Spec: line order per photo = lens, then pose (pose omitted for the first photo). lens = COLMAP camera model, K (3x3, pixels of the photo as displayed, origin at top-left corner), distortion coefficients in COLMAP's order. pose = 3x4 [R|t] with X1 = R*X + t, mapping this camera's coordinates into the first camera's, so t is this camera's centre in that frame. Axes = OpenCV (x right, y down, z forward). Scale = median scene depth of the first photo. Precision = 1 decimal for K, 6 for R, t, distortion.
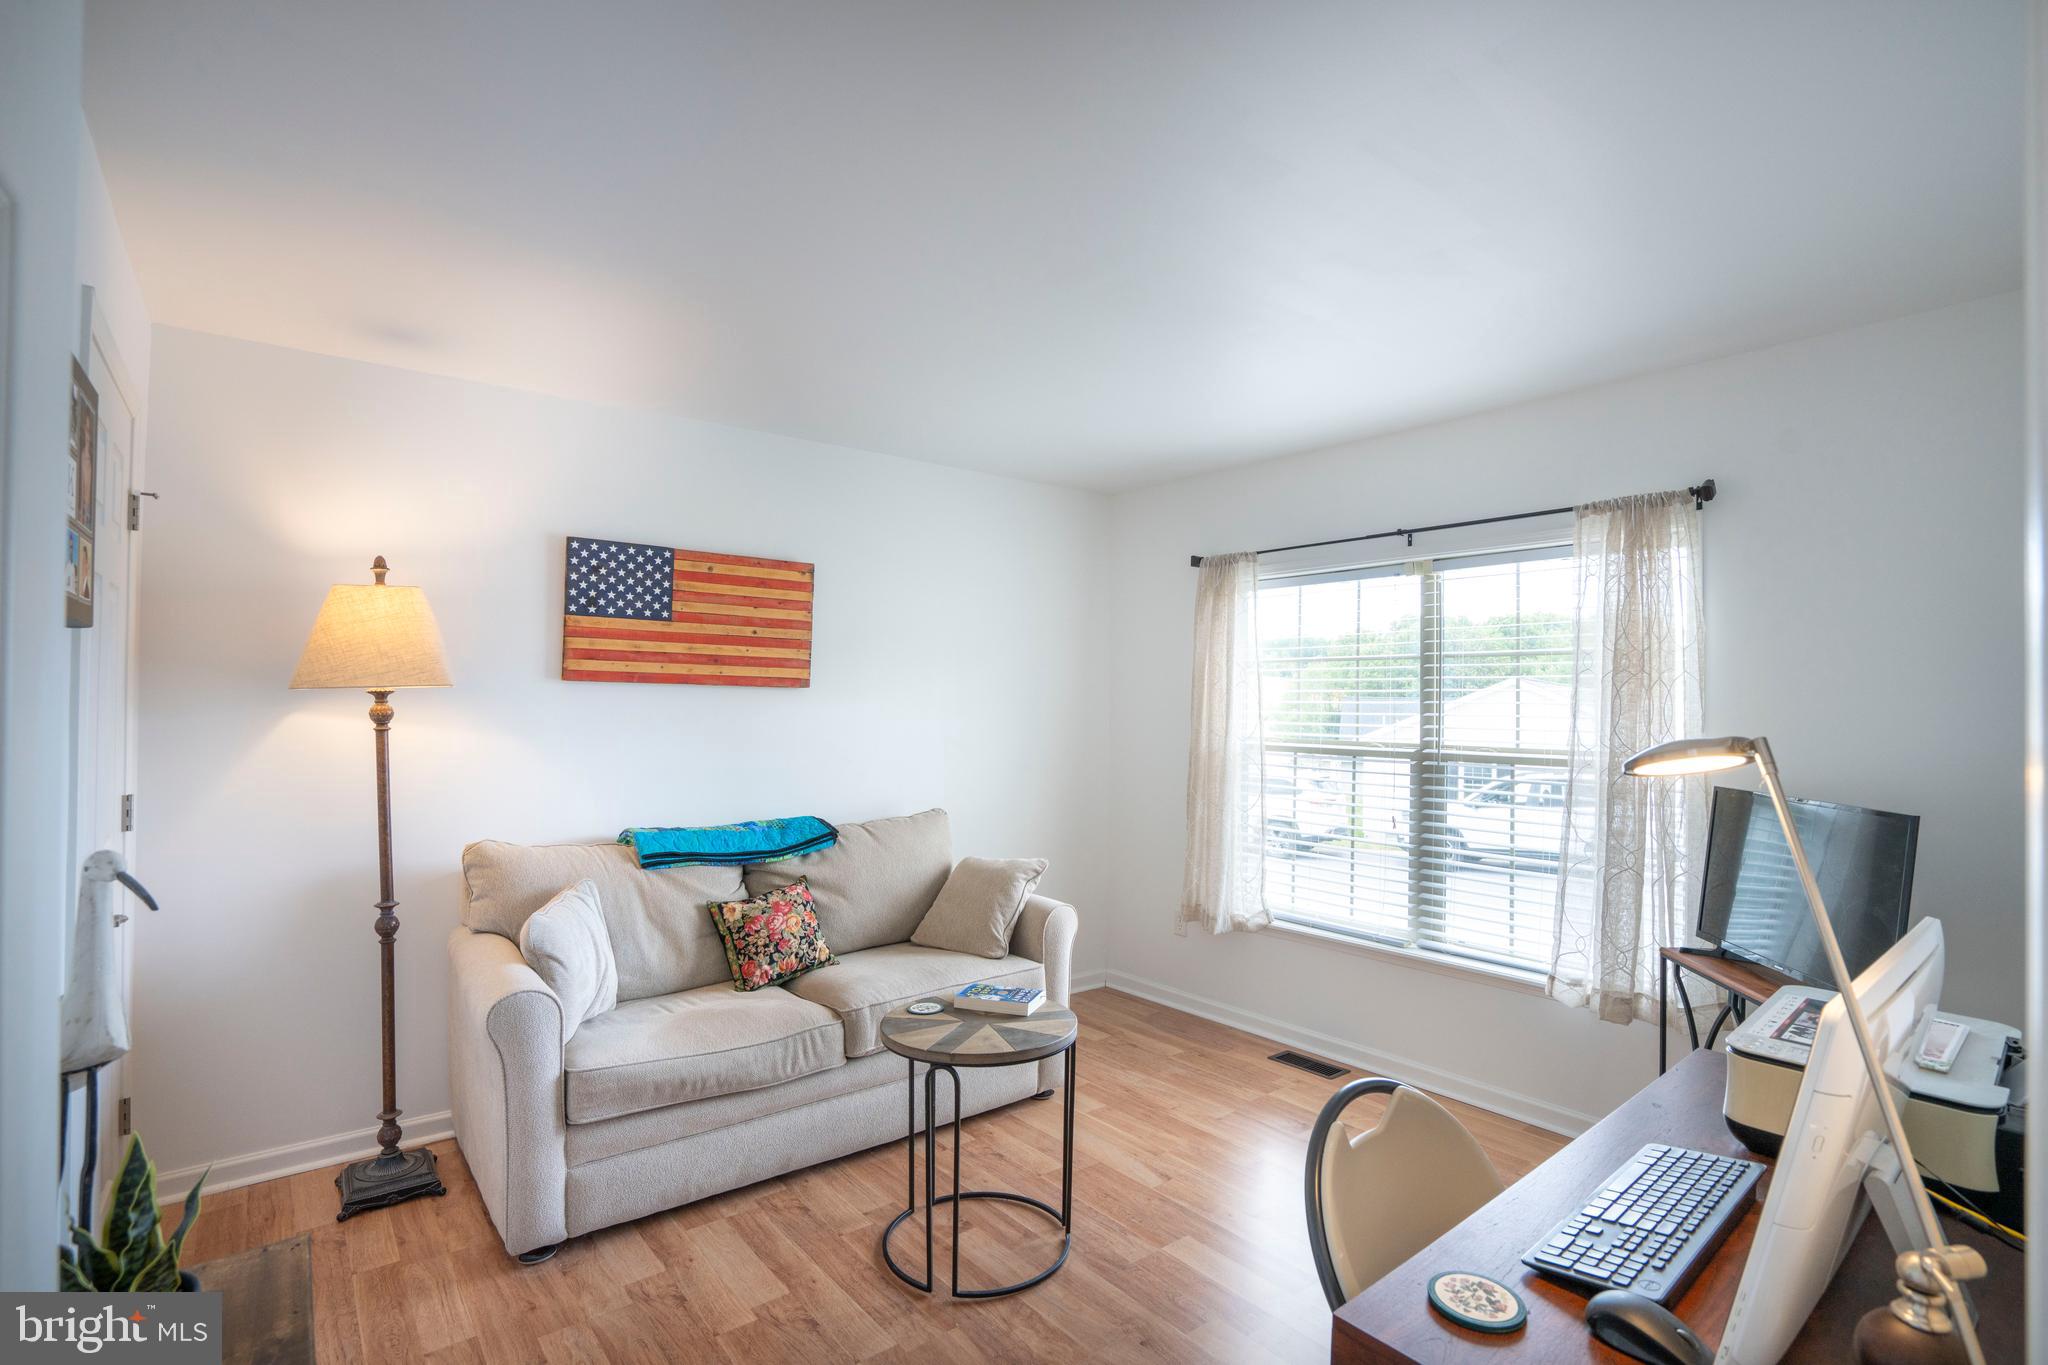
lens RADIAL K [[966.1, 0, 1019.8], [0, 966.1, 687.2], [0, 0, 1]] dist [-0.065547, 0.027019]
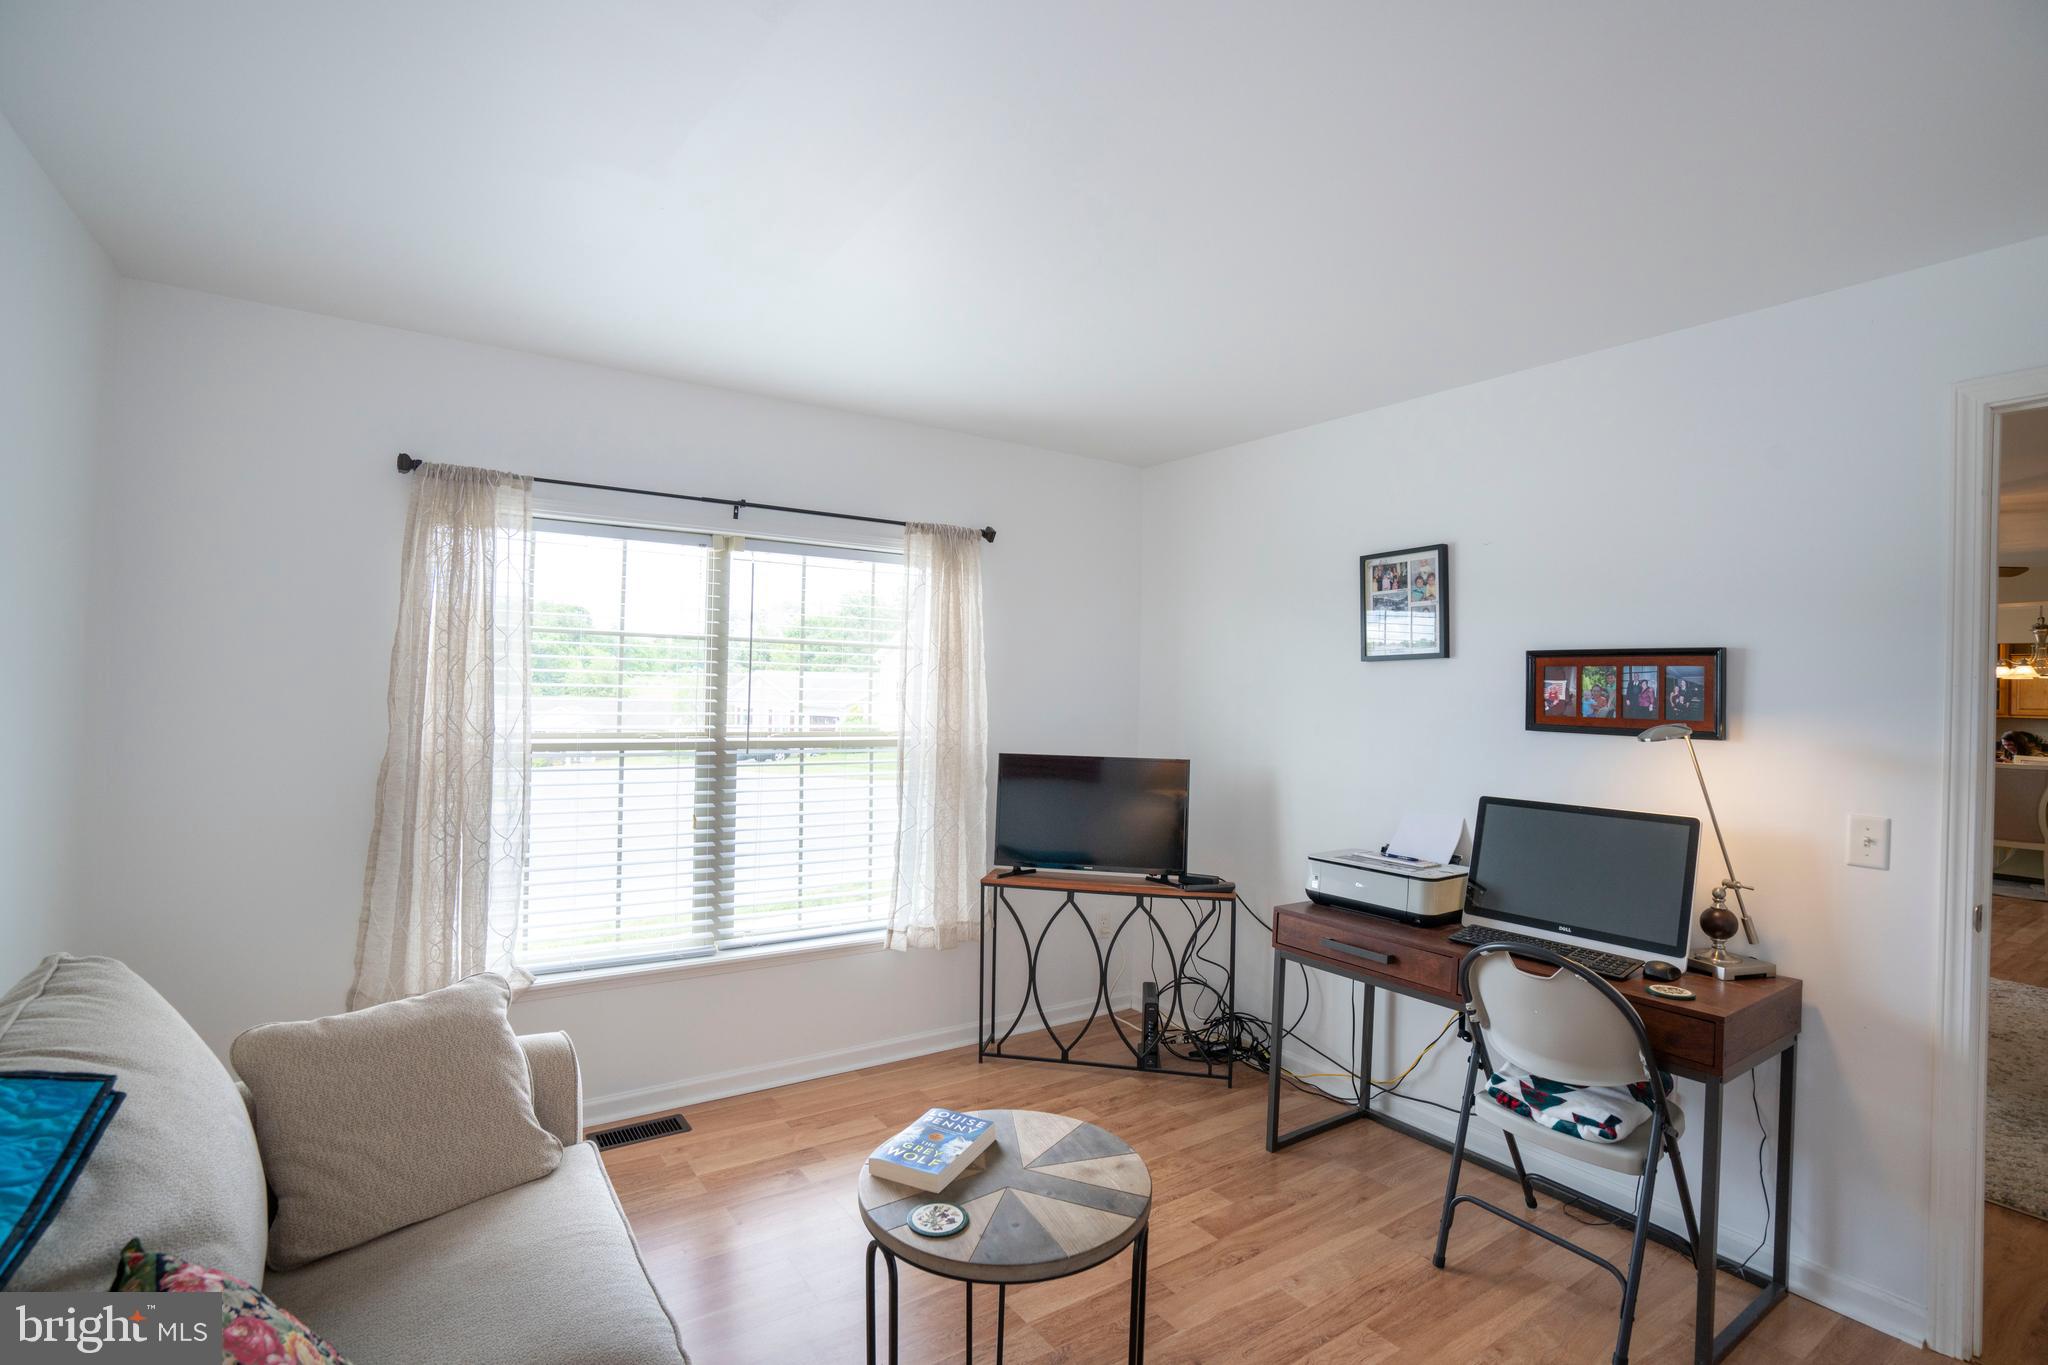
lens RADIAL K [[943.6, 0, 1022.9], [0, 943.6, 686.4], [0, 0, 1]] dist [-0.061374, 0.024120]
pose [[0.077746, -0.003656, 0.996966, -0.473566], [-0.035196, 0.999360, 0.006410, -0.001675], [-0.996352, -0.035588, 0.077567, 0.647254]]
